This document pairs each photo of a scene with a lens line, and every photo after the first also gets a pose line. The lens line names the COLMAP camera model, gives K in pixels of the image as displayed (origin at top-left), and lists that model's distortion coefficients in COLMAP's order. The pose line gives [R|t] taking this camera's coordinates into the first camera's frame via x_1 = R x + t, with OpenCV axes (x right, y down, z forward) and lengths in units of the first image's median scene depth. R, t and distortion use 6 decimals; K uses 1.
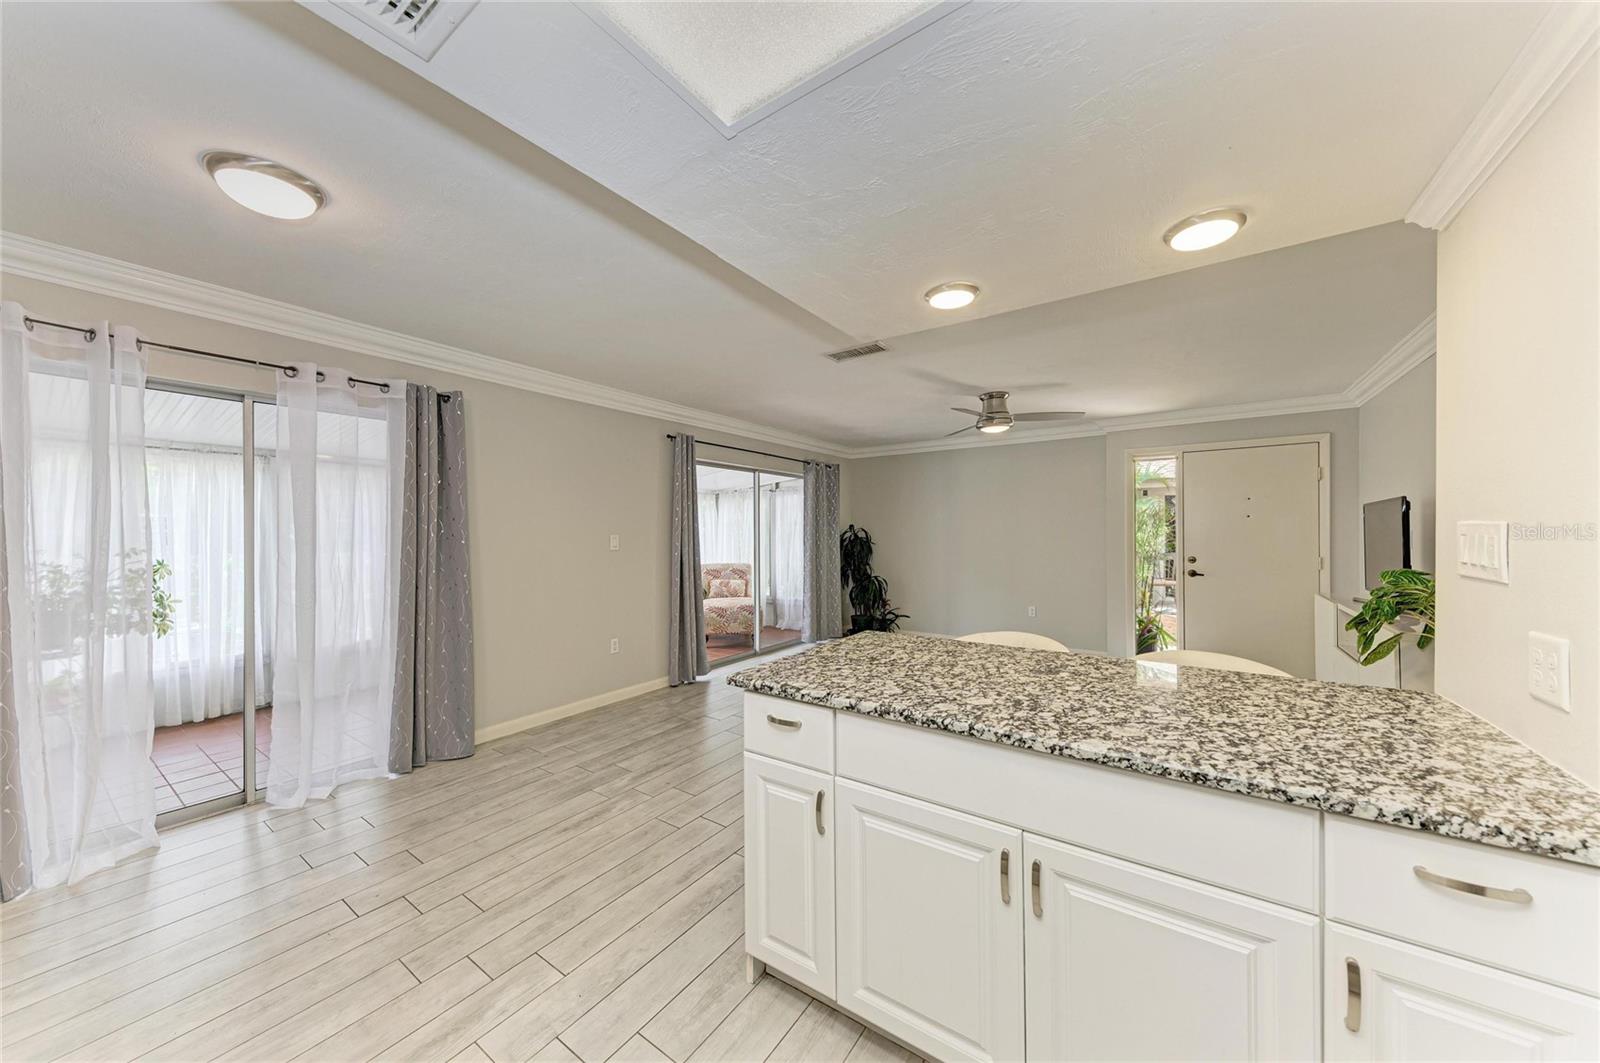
lens RADIAL K [[546.6, 0, 799.1], [0, 546.6, 529.2], [0, 0, 1]] dist [0.012265, -0.003395]
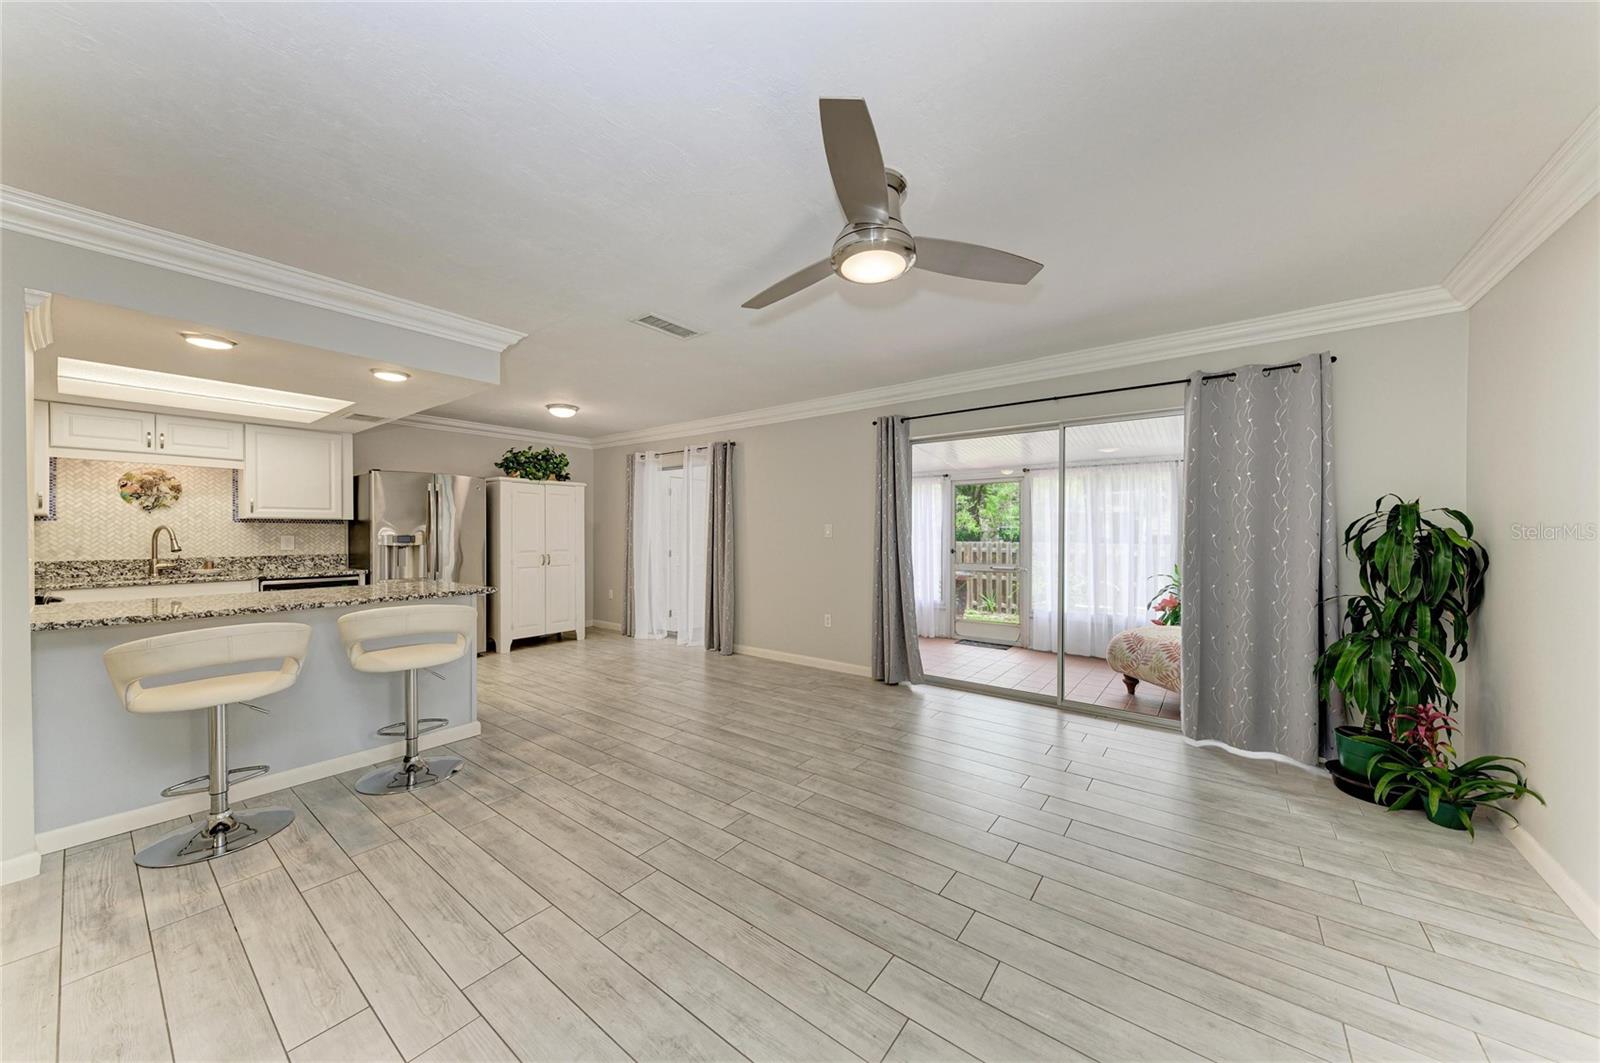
lens RADIAL K [[546.6, 0, 806.1], [0, 546.6, 533.9], [0, 0, 1]] dist [0.012265, -0.003395]
pose [[-0.033661, 0.008626, -0.999396, 0.707702], [0.008055, 0.999933, 0.008360, 0.017252], [0.999401, -0.007768, -0.033729, 0.861332]]
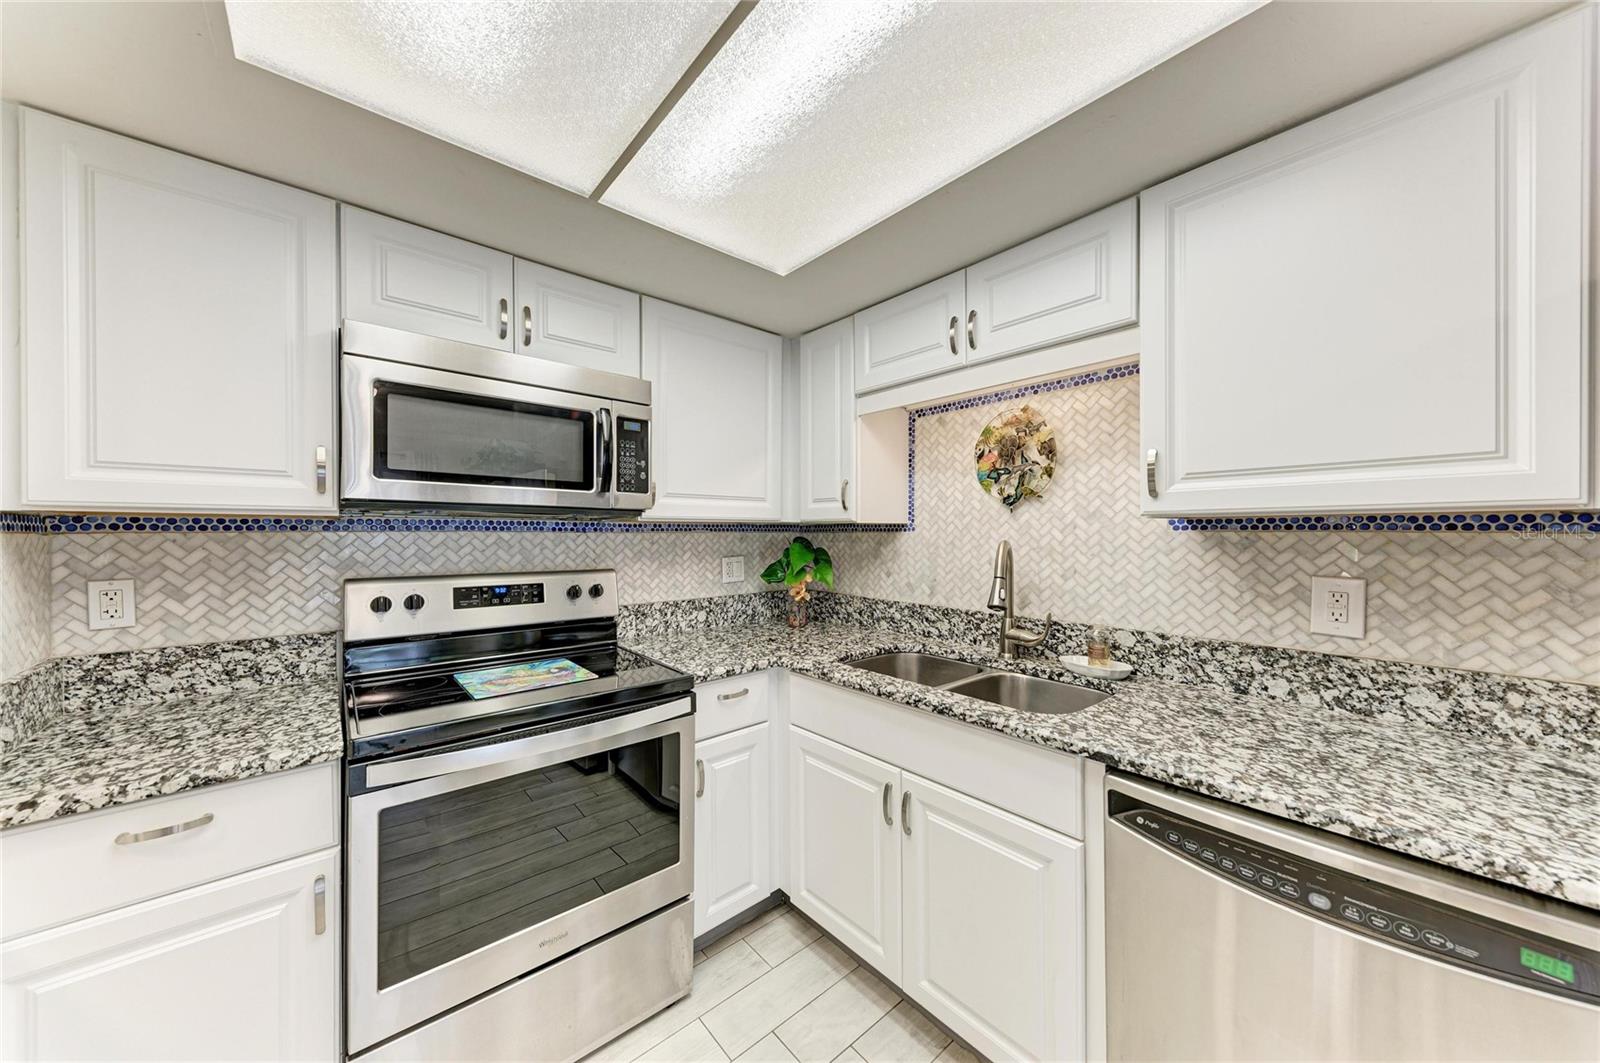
lens RADIAL K [[546.6, 0, 801.6], [0, 546.6, 536.7], [0, 0, 1]] dist [0.012265, -0.003395]
pose [[-0.969269, 0.004154, 0.245967, -0.063146], [0.004393, 0.999990, 0.000421, 0.000343], [-0.245963, 0.001488, -0.969278, 0.216030]]
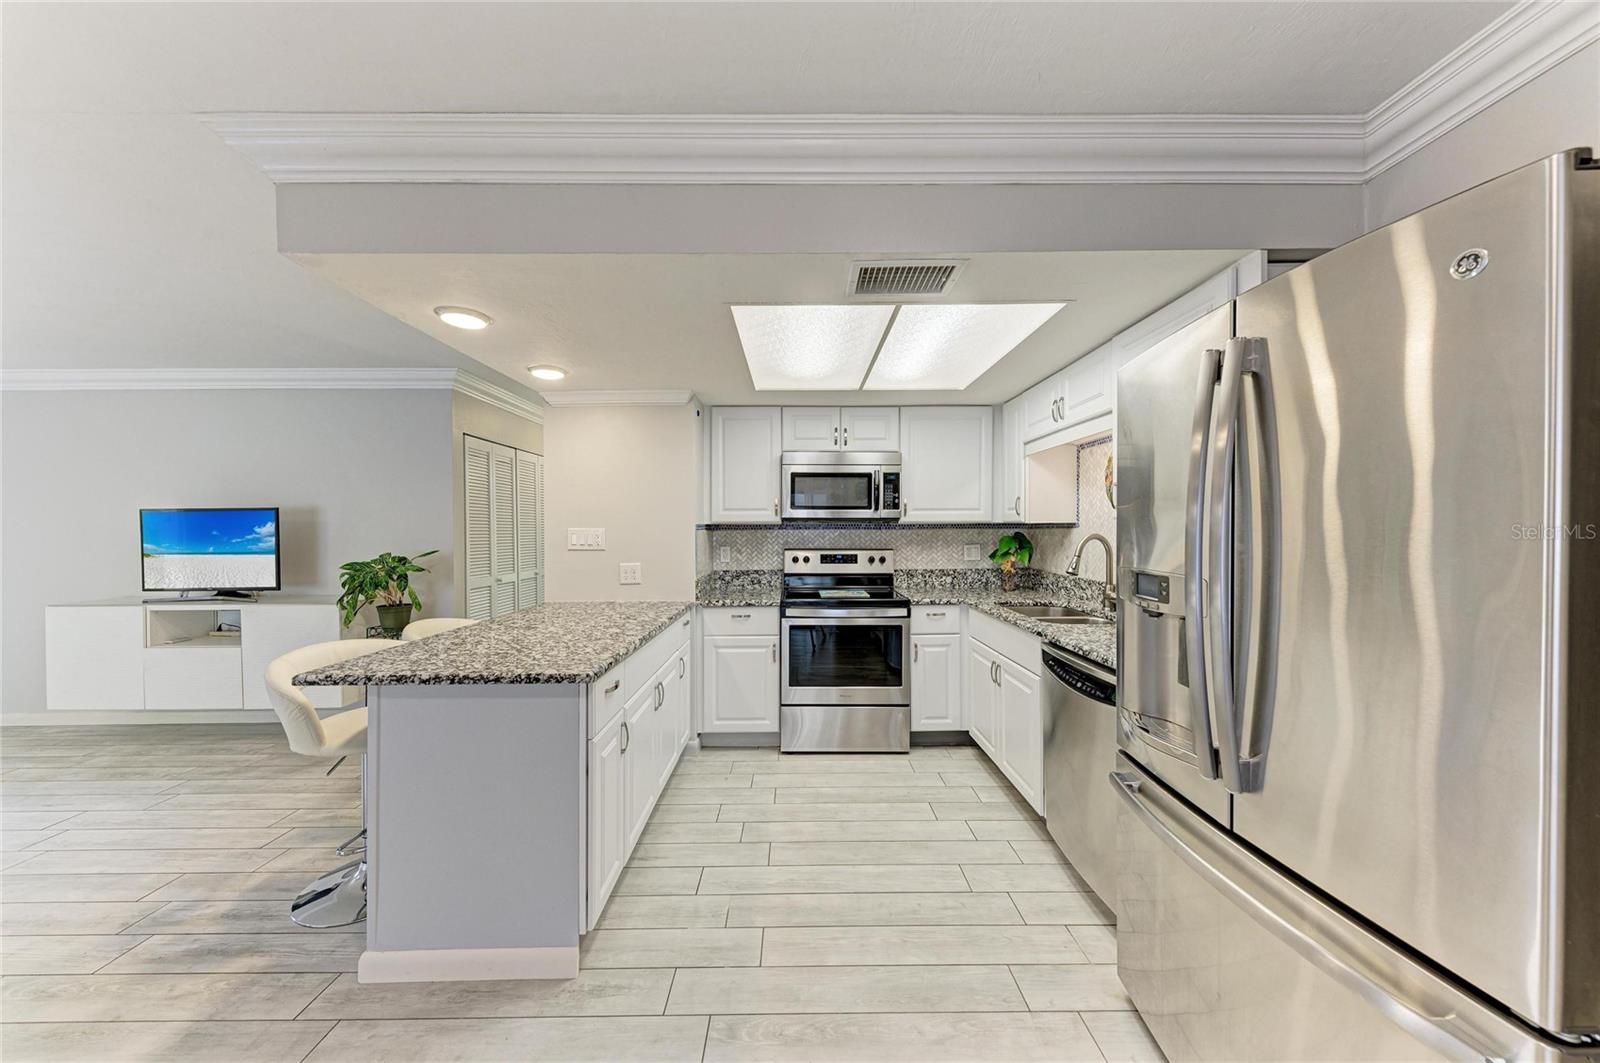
lens RADIAL K [[546.6, 0, 797.6], [0, 546.6, 533.9], [0, 0, 1]] dist [0.012265, -0.003395]
pose [[-0.576020, 0.002131, 0.817433, -0.377964], [0.003648, 0.999993, -0.000035, 0.002270], [-0.817427, 0.002962, -0.576024, 0.407449]]
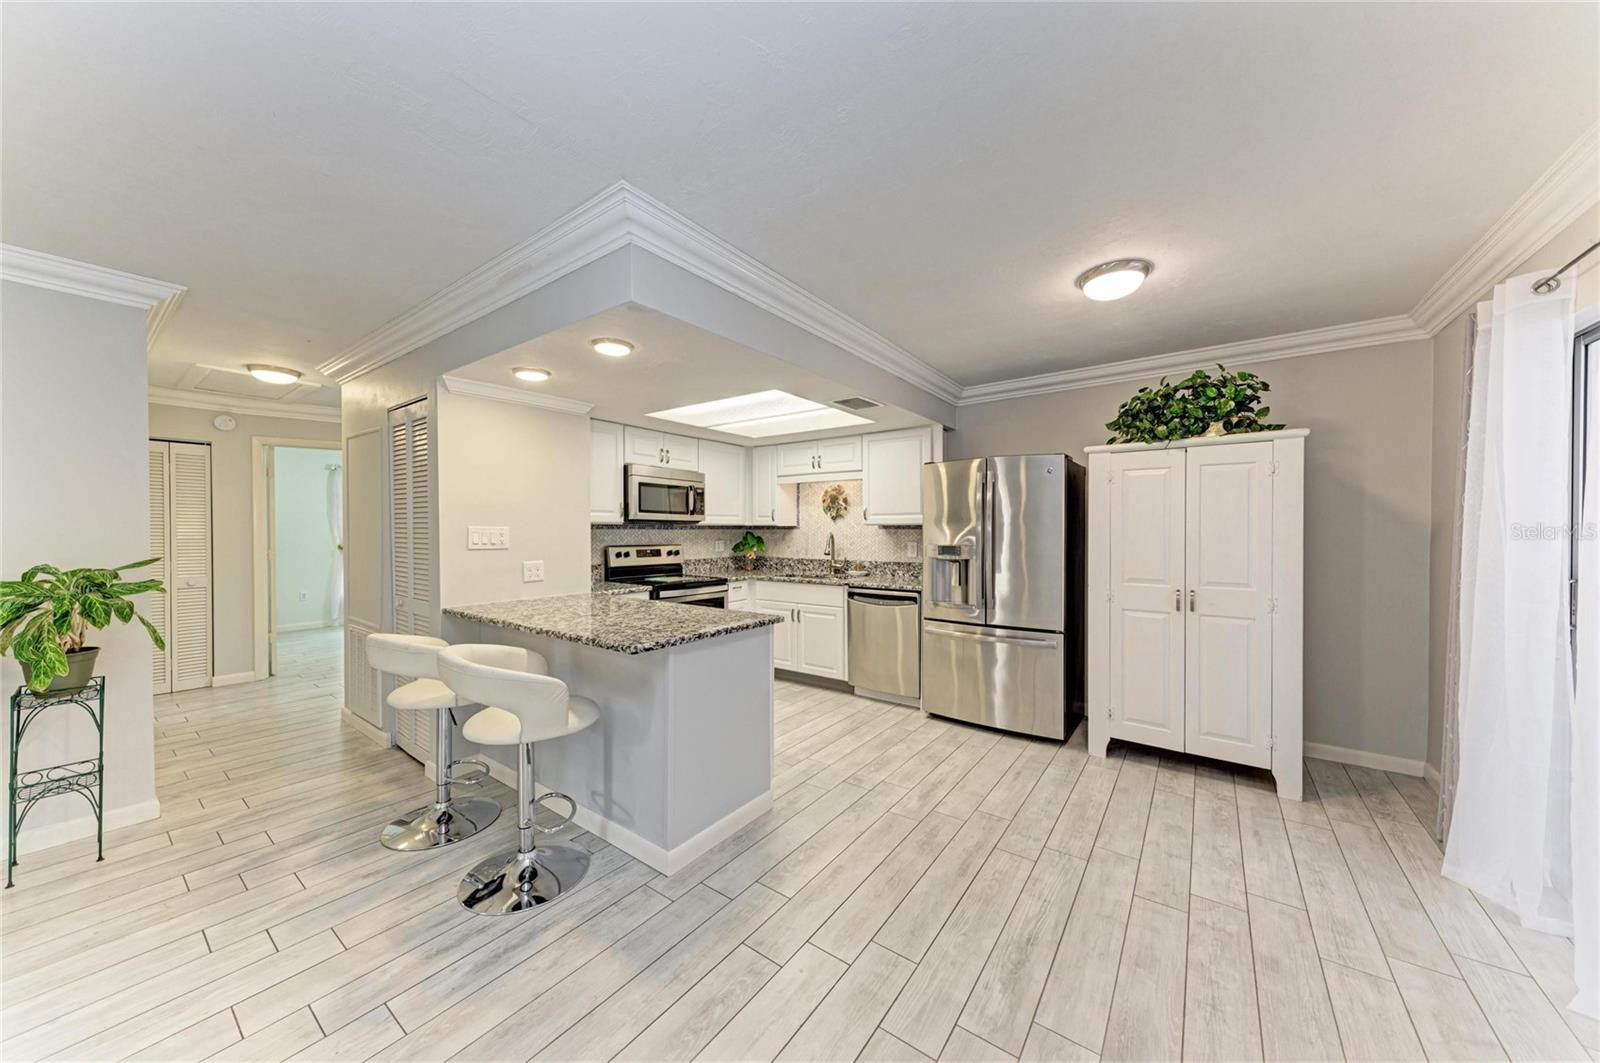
lens RADIAL K [[546.6, 0, 800.7], [0, 546.6, 534.9], [0, 0, 1]] dist [0.012265, -0.003395]
pose [[-0.999695, 0.005451, 0.024102, -0.071629], [0.005547, 0.999977, 0.003911, 0.003754], [-0.024080, 0.004044, -0.999702, 0.852579]]
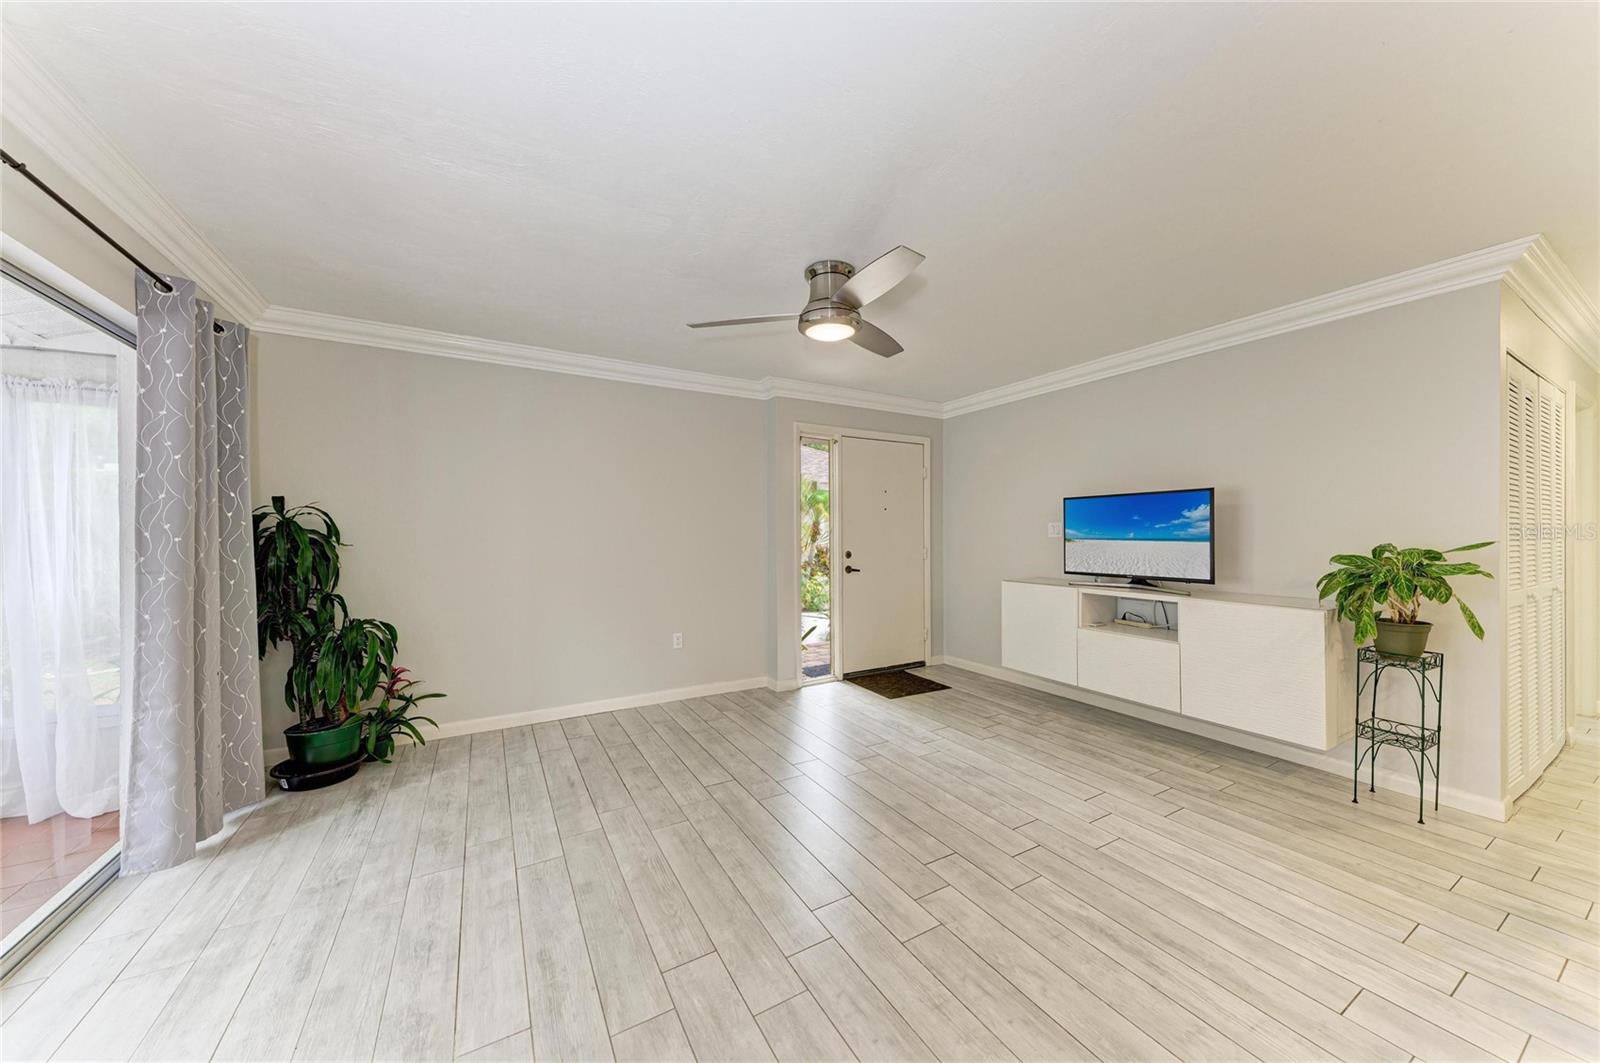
lens RADIAL K [[546.6, 0, 802.2], [0, 546.6, 531.4], [0, 0, 1]] dist [0.012265, -0.003395]
pose [[0.419725, 0.006227, 0.907630, -0.149108], [-0.008763, 0.999958, -0.002808, 0.020664], [-0.907609, -0.006775, 0.419762, 0.706331]]
